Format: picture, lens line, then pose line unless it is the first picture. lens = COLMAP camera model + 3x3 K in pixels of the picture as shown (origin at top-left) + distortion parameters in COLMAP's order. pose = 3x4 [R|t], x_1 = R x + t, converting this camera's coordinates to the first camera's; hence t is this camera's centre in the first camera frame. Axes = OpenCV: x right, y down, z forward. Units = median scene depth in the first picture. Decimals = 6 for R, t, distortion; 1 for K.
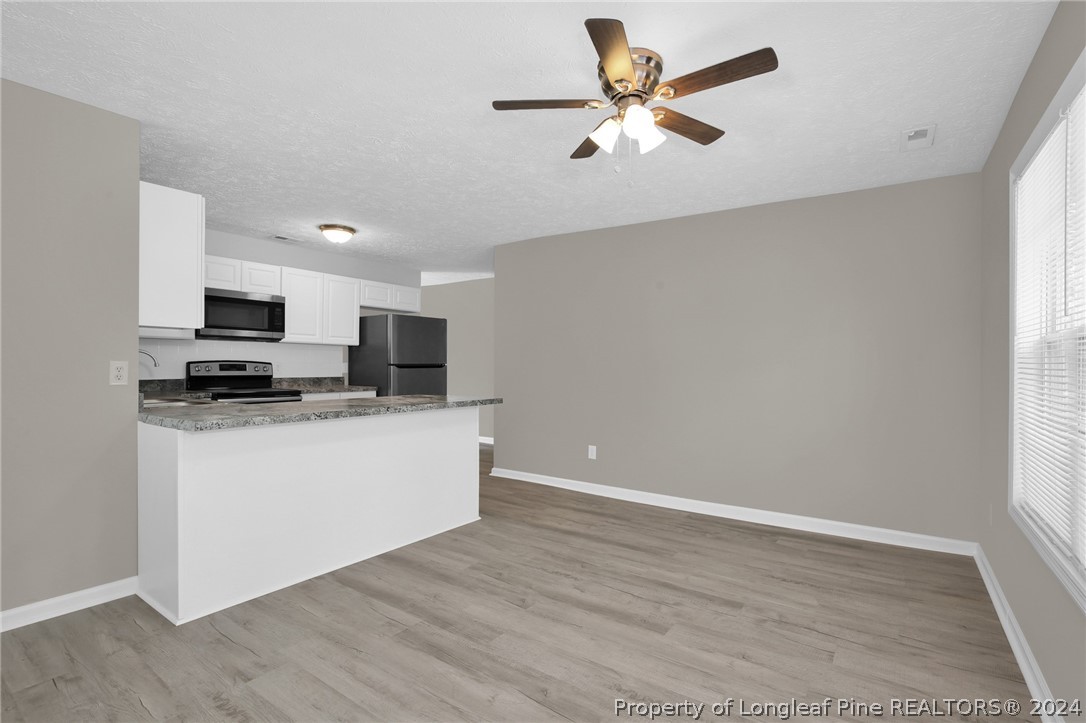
lens RADIAL K [[509.3, 0, 557.4], [0, 509.3, 350.5], [0, 0, 1]] dist [-0.032295, 0.005455]
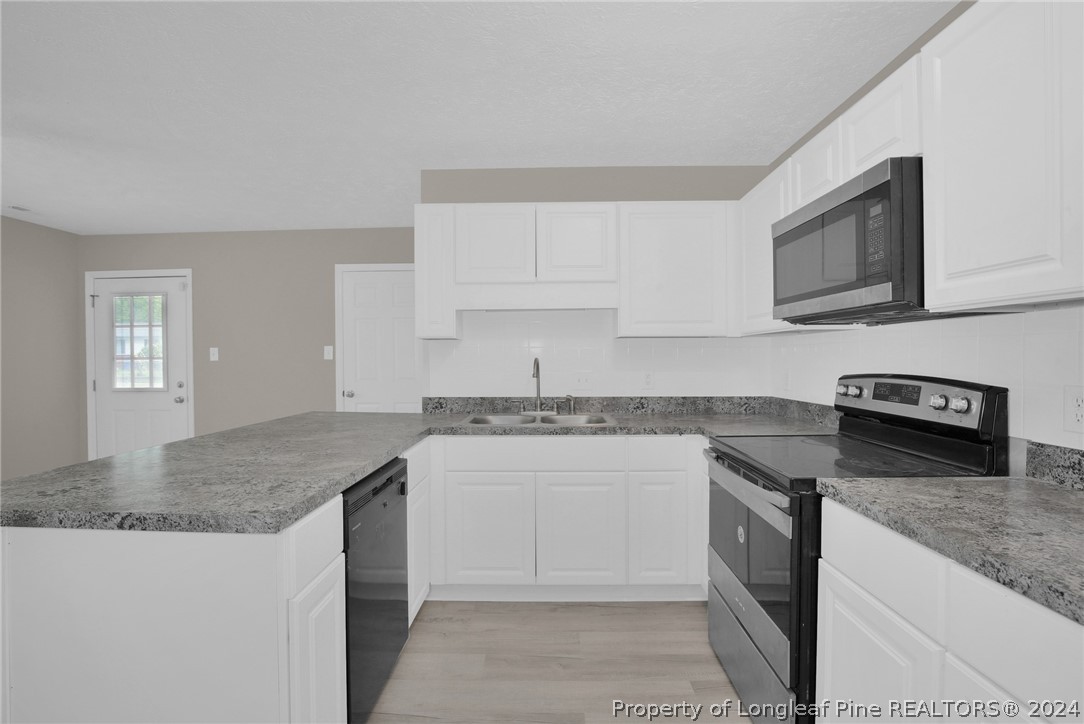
lens RADIAL K [[508.3, 0, 542.1], [0, 508.3, 357.6], [0, 0, 1]] dist [-0.032295, 0.005455]
pose [[-0.845257, -0.004744, -0.534339, -0.350817], [0.010674, 0.999611, -0.025760, 0.022242], [0.534253, -0.027478, -0.844878, 1.833356]]
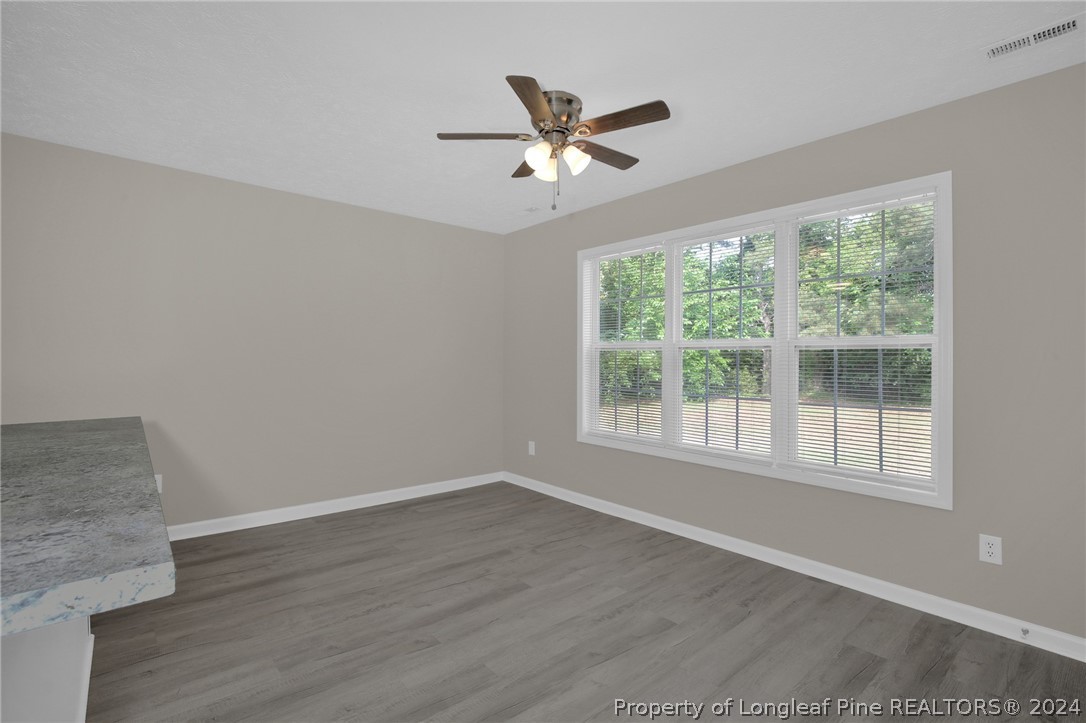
lens RADIAL K [[509.3, 0, 531.1], [0, 509.3, 359.8], [0, 0, 1]] dist [-0.032295, 0.005455]
pose [[0.286078, -0.016336, 0.958067, -0.671466], [-0.025967, 0.999355, 0.024793, 0.000304], [-0.957854, -0.031971, 0.285469, 0.495871]]
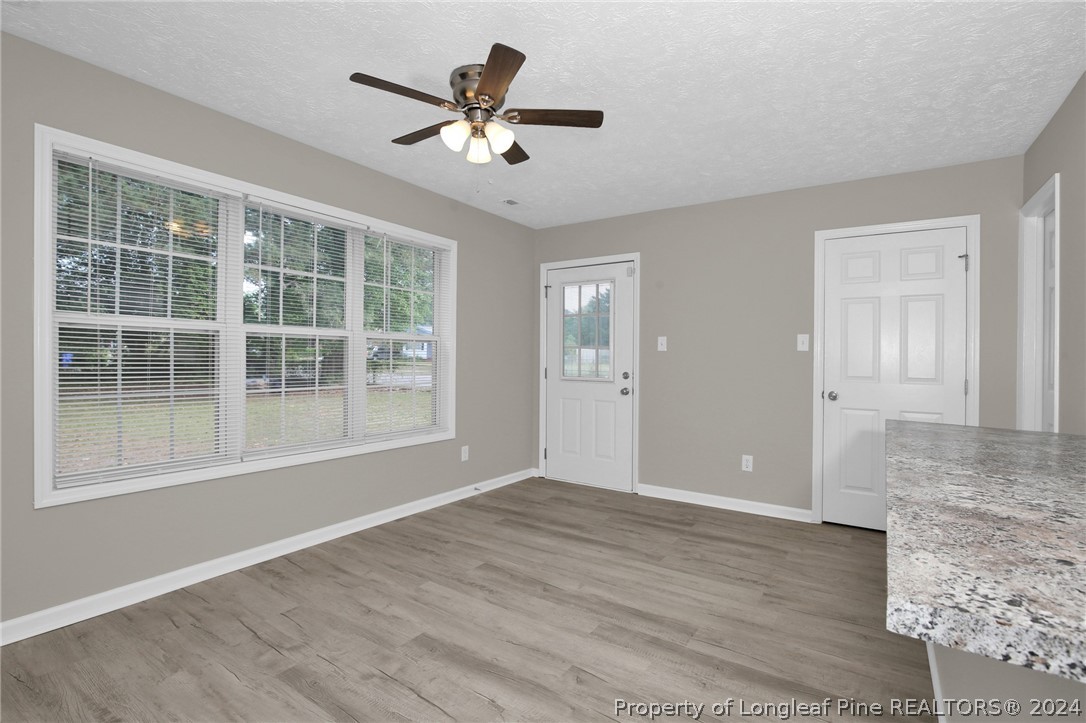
lens RADIAL K [[509.3, 0, 538.6], [0, 509.3, 356.2], [0, 0, 1]] dist [-0.032295, 0.005455]
pose [[-0.999564, -0.025574, 0.014728, -0.006456], [-0.025920, 0.999381, -0.023802, 0.039645], [-0.014110, -0.024174, -0.999608, 1.437827]]
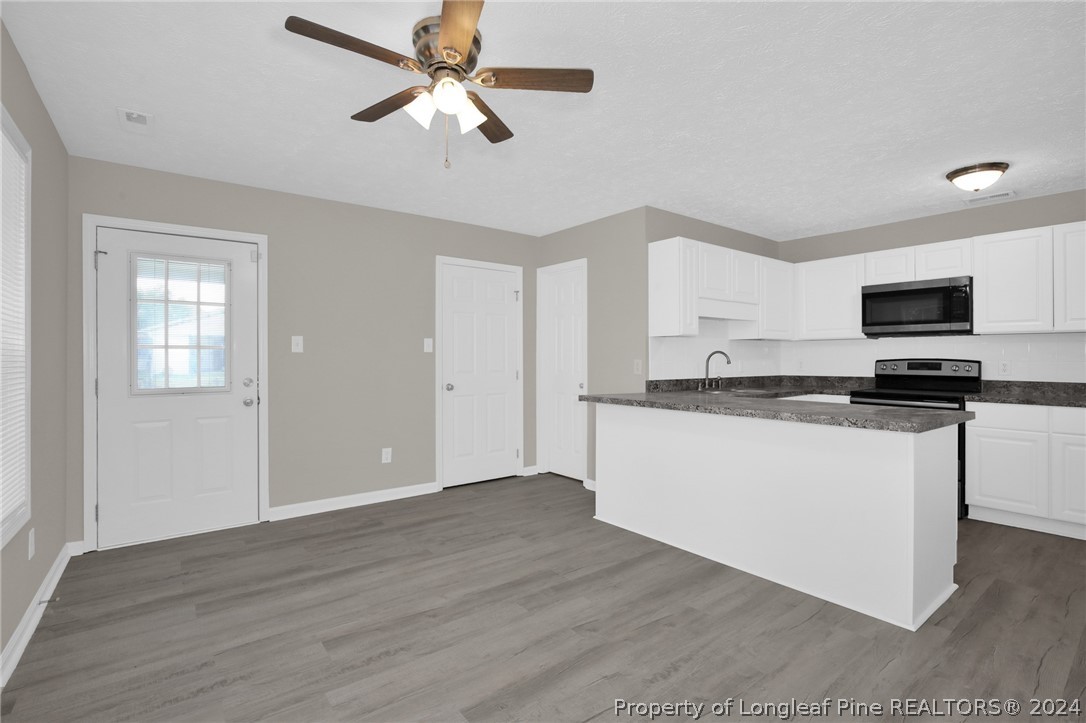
lens RADIAL K [[509.3, 0, 536.6], [0, 509.3, 353.7], [0, 0, 1]] dist [-0.032295, 0.005455]
pose [[-0.327887, -0.020723, -0.944490, 0.656809], [0.021011, 0.999352, -0.029221, 0.035871], [0.944483, -0.029426, -0.327239, 1.001291]]
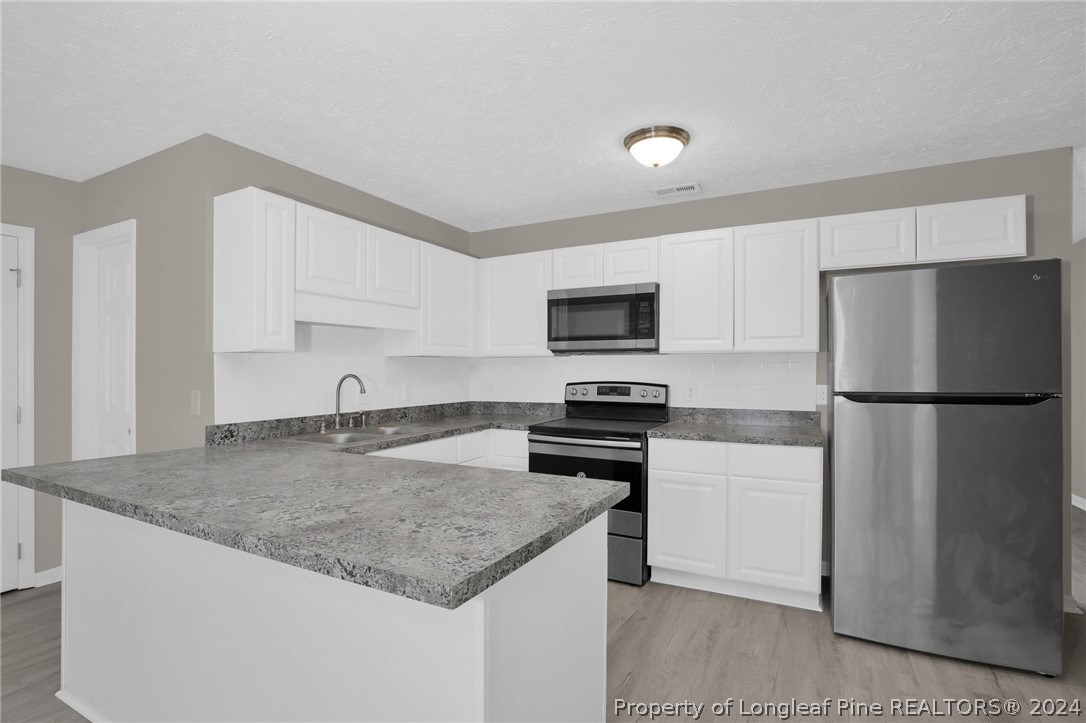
lens RADIAL K [[509.3, 0, 541.2], [0, 509.3, 370.5], [0, 0, 1]] dist [-0.032295, 0.005455]
pose [[0.097949, -0.006876, -0.995168, 0.138926], [0.029752, 0.999549, -0.003978, 0.005769], [0.994747, -0.029219, 0.098109, 1.282865]]
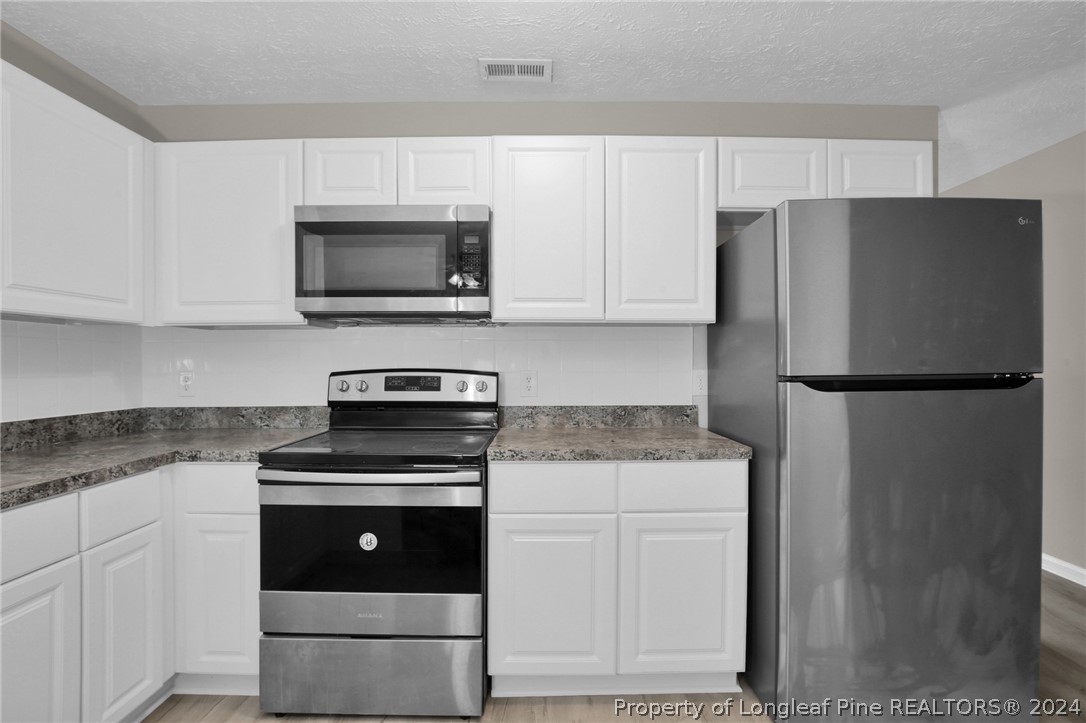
lens RADIAL K [[509.3, 0, 541.0], [0, 509.3, 371.1], [0, 0, 1]] dist [-0.032295, 0.005455]
pose [[0.544161, 0.002436, -0.838977, -0.298789], [0.031618, 0.999226, 0.023409, 0.023886], [0.838385, -0.039265, 0.543663, 1.321126]]
